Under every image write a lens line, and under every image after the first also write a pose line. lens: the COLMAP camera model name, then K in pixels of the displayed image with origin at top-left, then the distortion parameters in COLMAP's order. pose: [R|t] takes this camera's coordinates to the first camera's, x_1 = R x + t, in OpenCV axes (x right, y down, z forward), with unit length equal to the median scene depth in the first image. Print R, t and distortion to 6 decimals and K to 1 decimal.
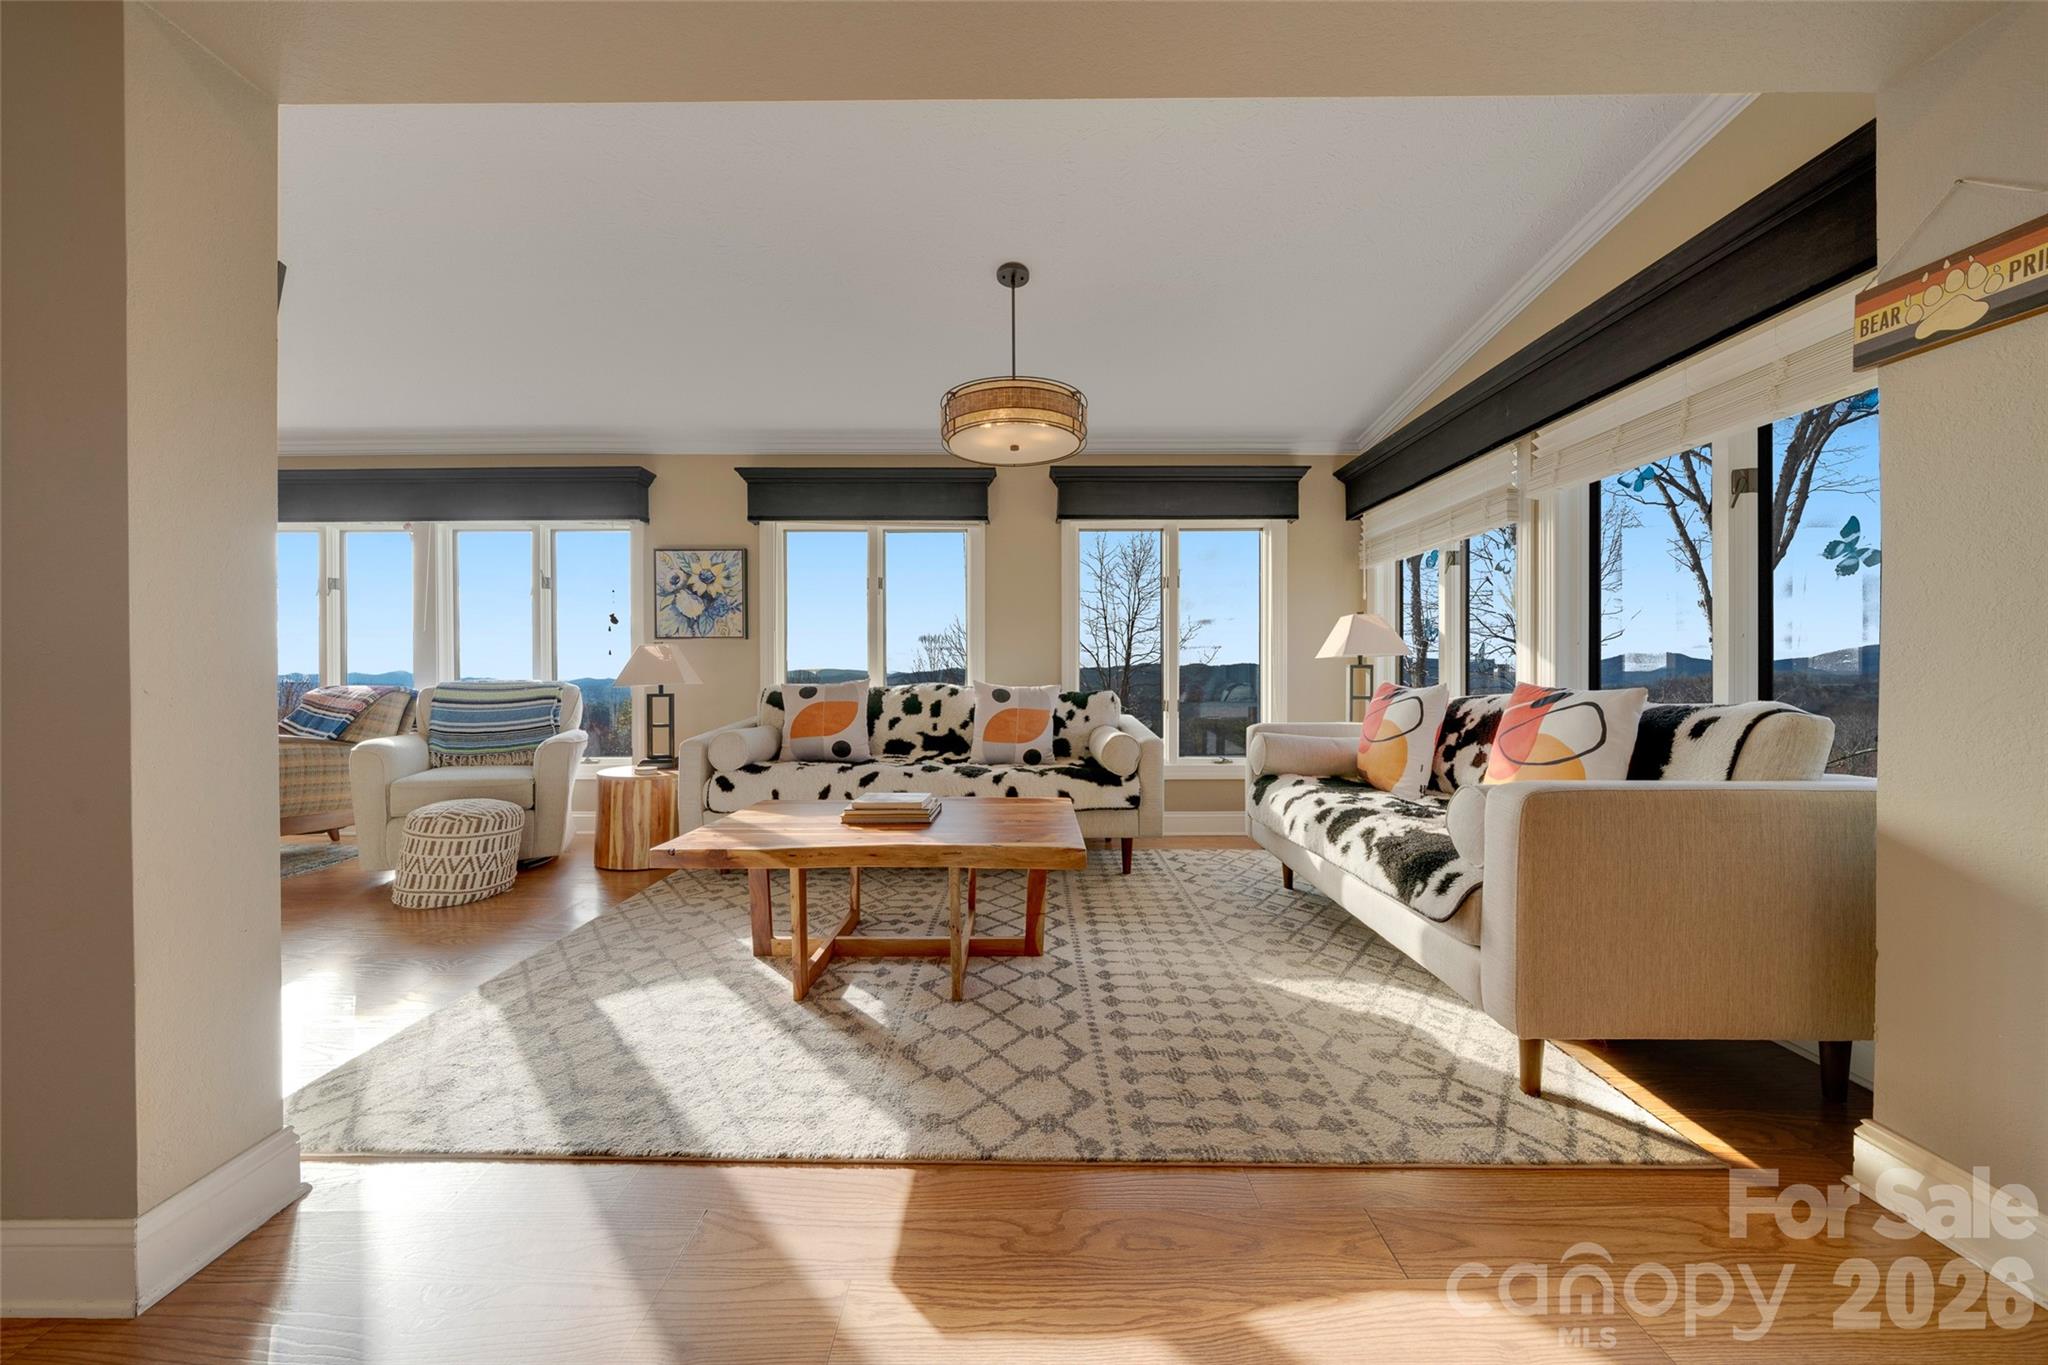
lens RADIAL K [[699.1, 0, 1026.0], [0, 699.1, 667.3], [0, 0, 1]] dist [-0.006602, 0.000111]
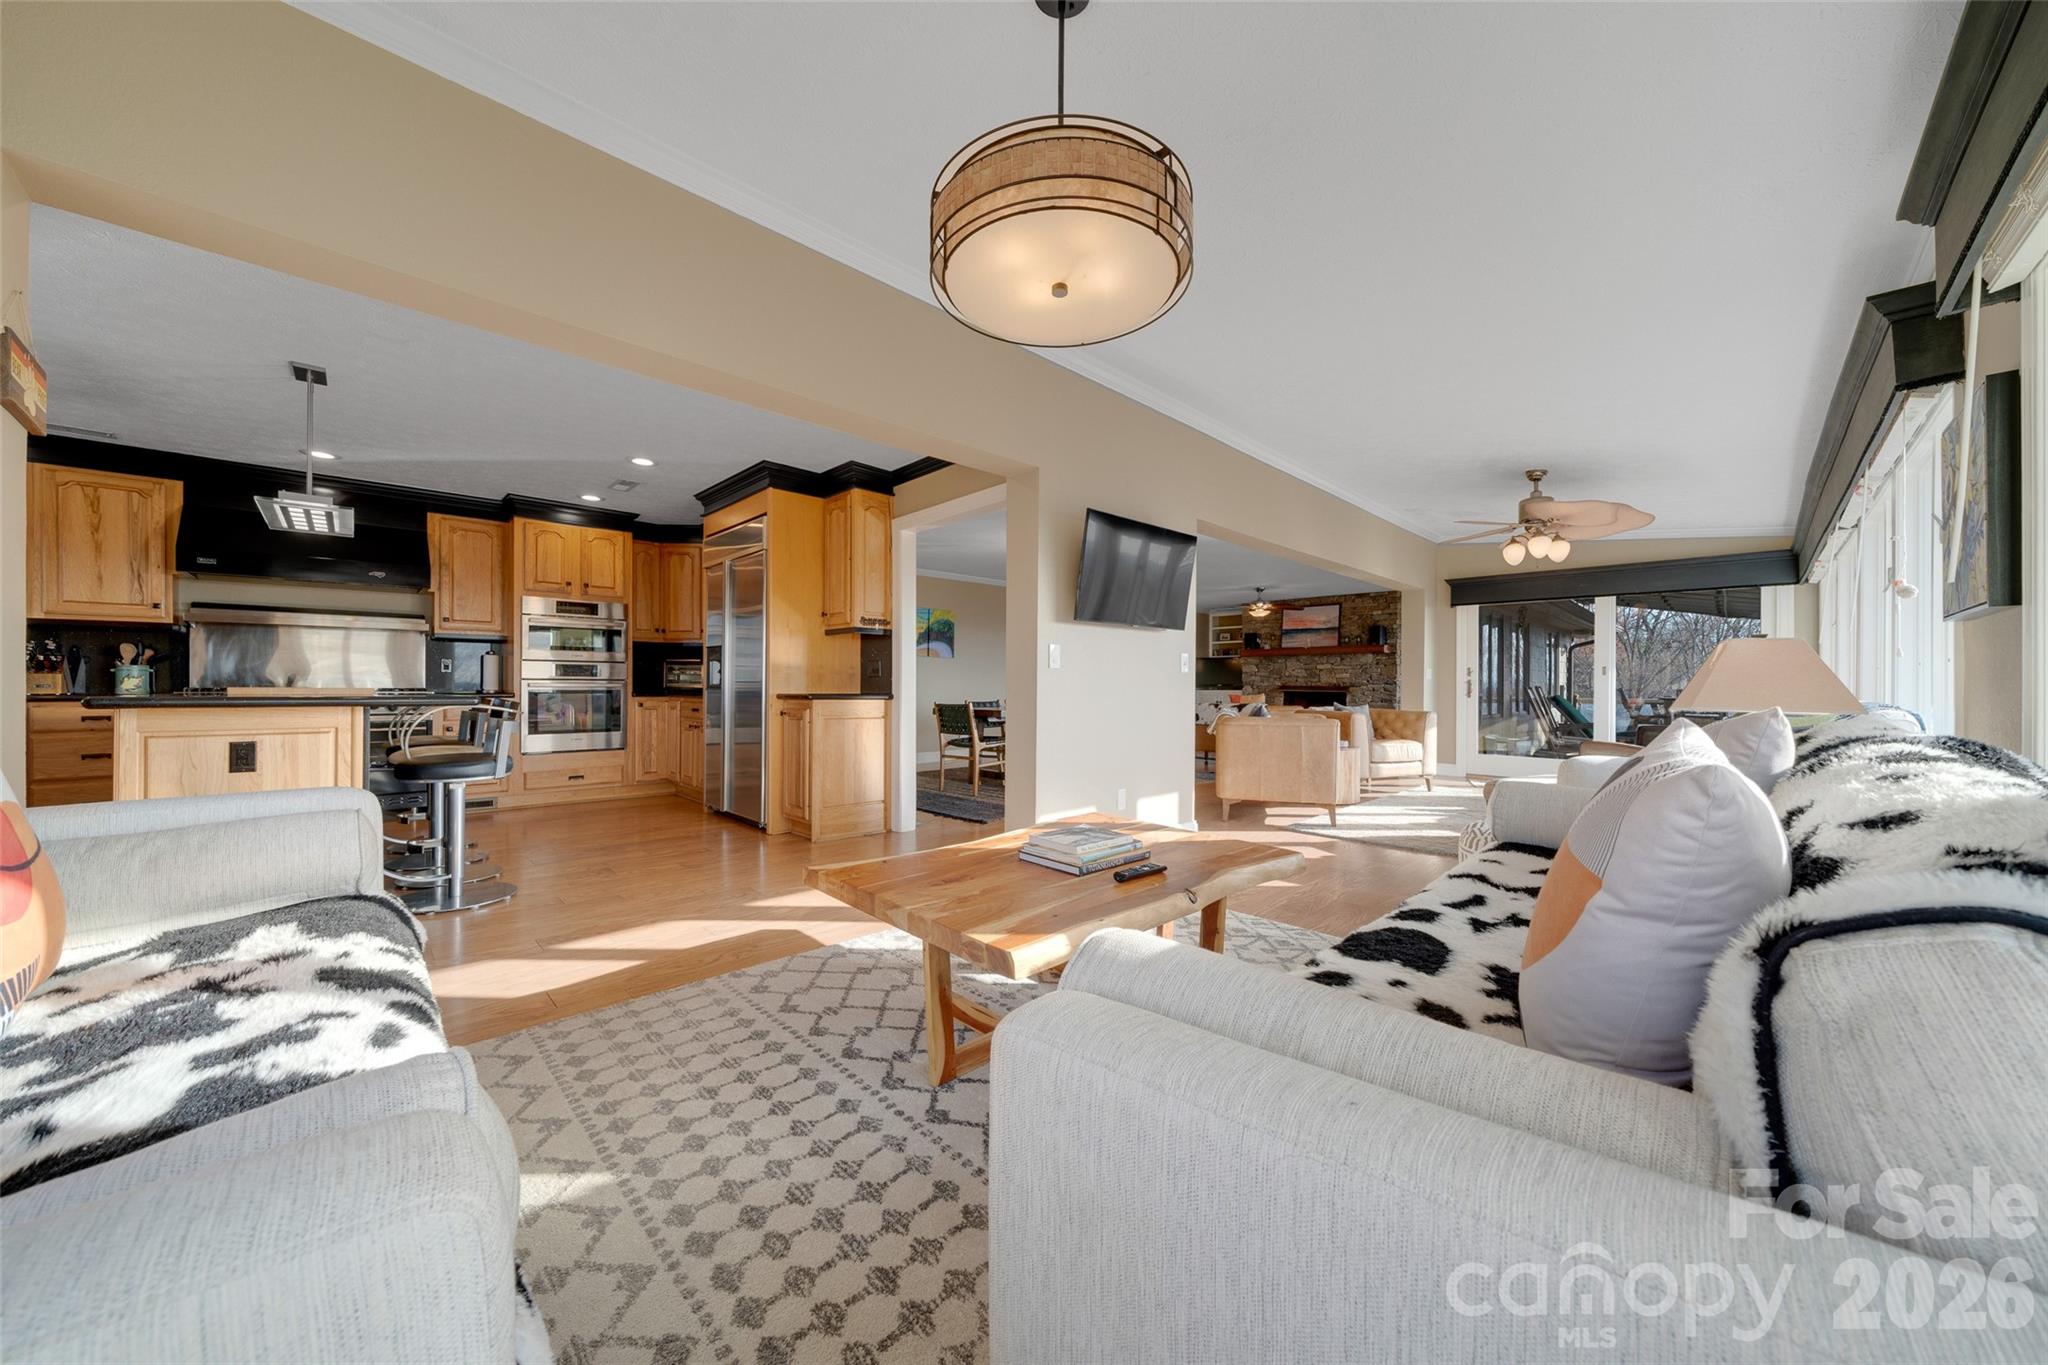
lens RADIAL K [[710.3, 0, 1029.5], [0, 710.3, 674.6], [0, 0, 1]] dist [-0.007293, 0.000044]
pose [[-0.710423, -0.005505, -0.703754, 0.292619], [0.003364, 0.999931, -0.011217, -0.000702], [0.703767, -0.010336, -0.710355, 0.998768]]
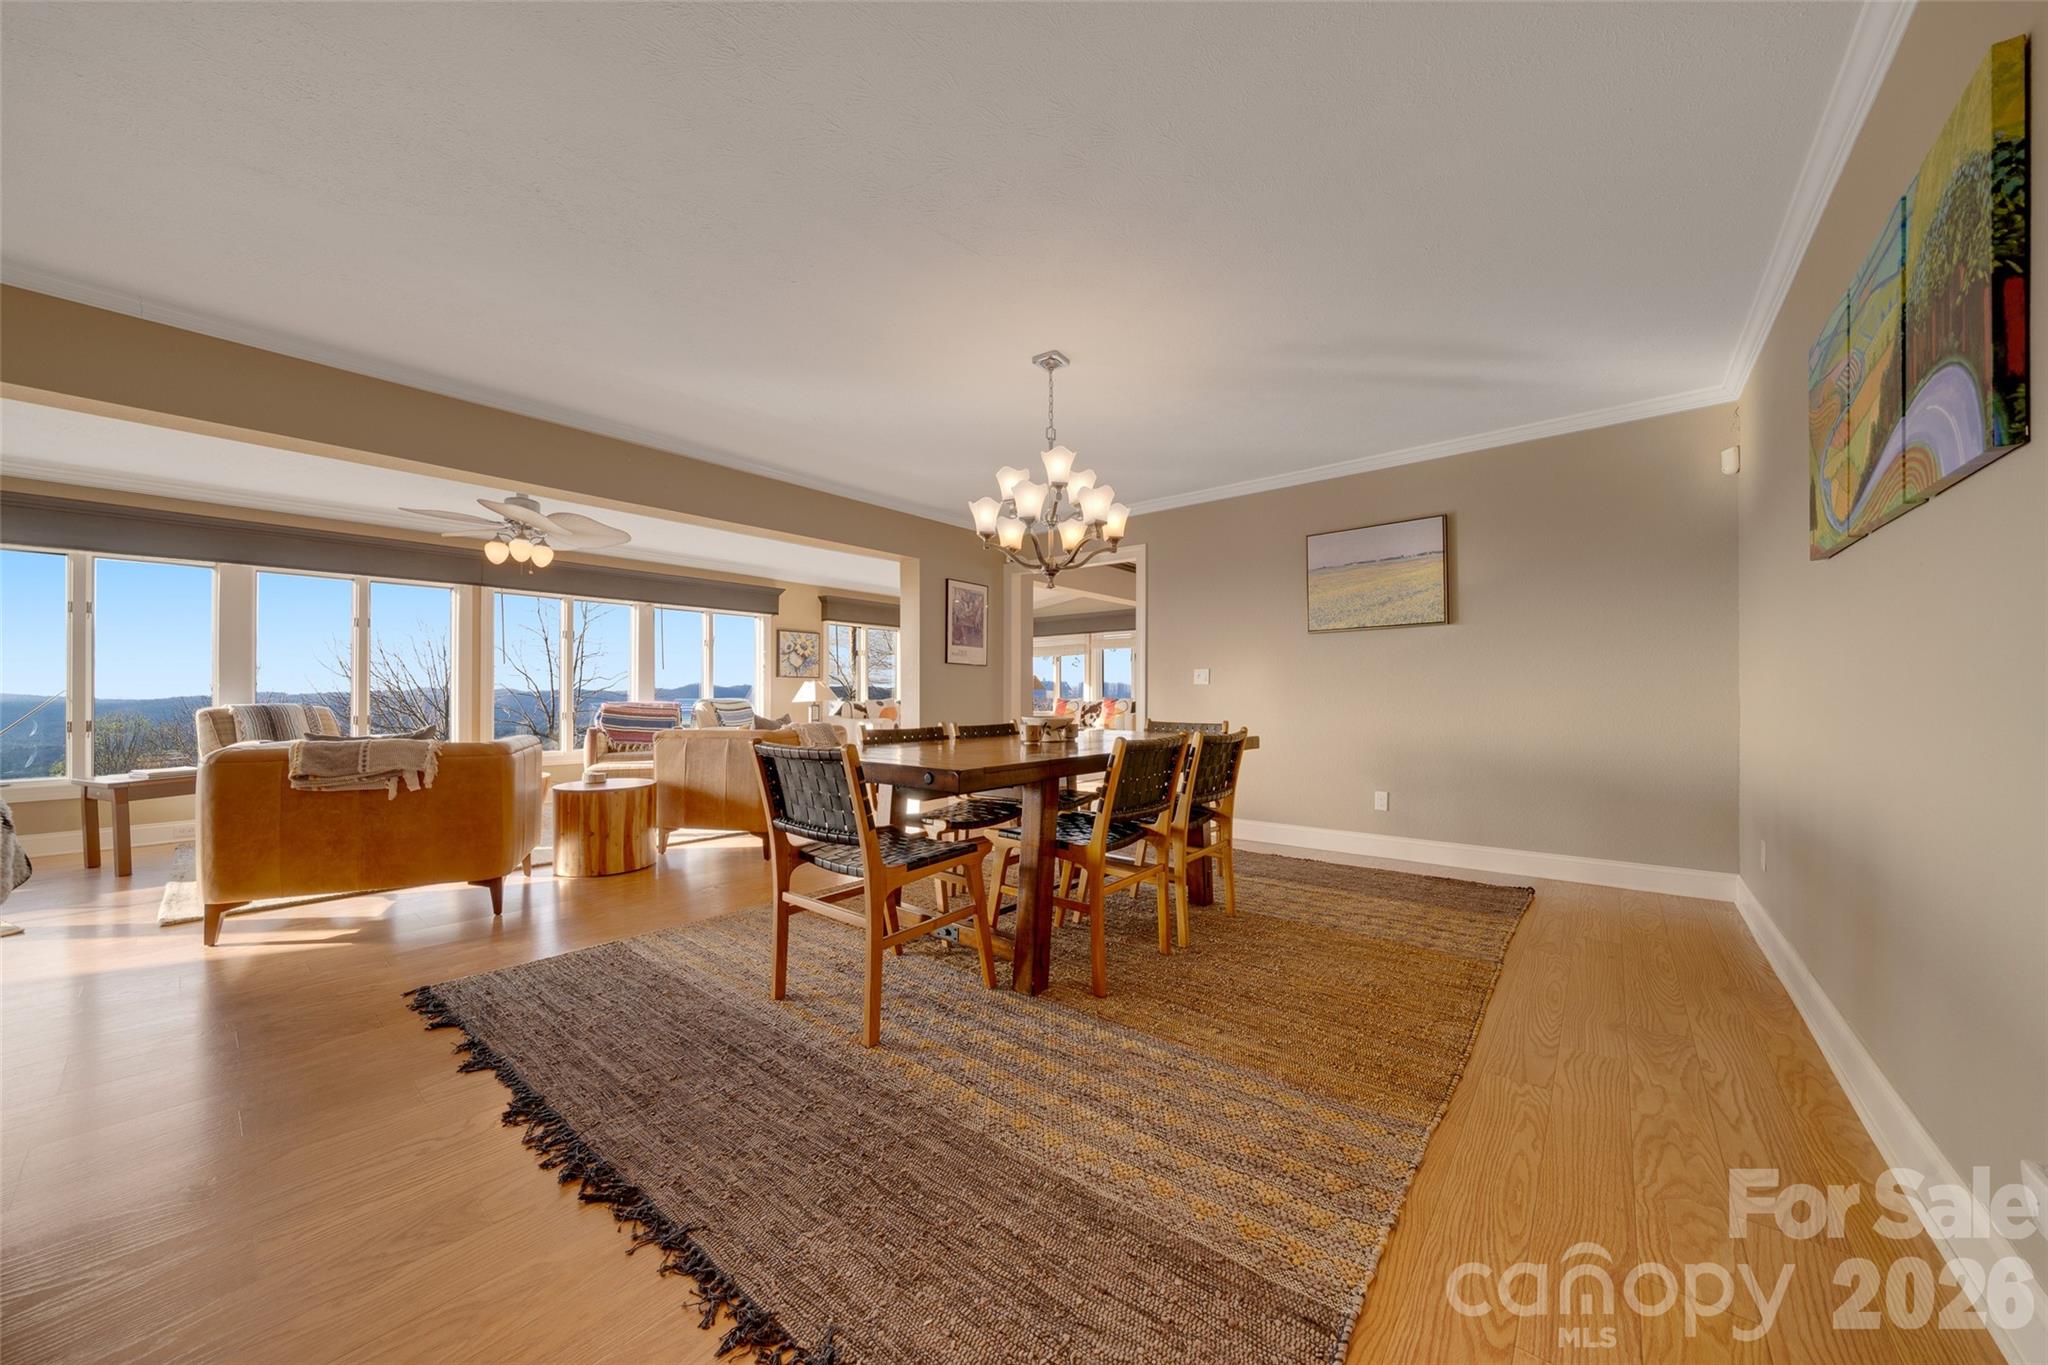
lens RADIAL K [[710.3, 0, 1014.4], [0, 710.3, 698.0], [0, 0, 1]] dist [-0.007293, 0.000044]
pose [[0.648670, 0.001979, 0.761067, -1.794506], [-0.002098, 0.999997, -0.000812, 0.019475], [-0.761067, -0.001070, 0.648673, -0.852343]]
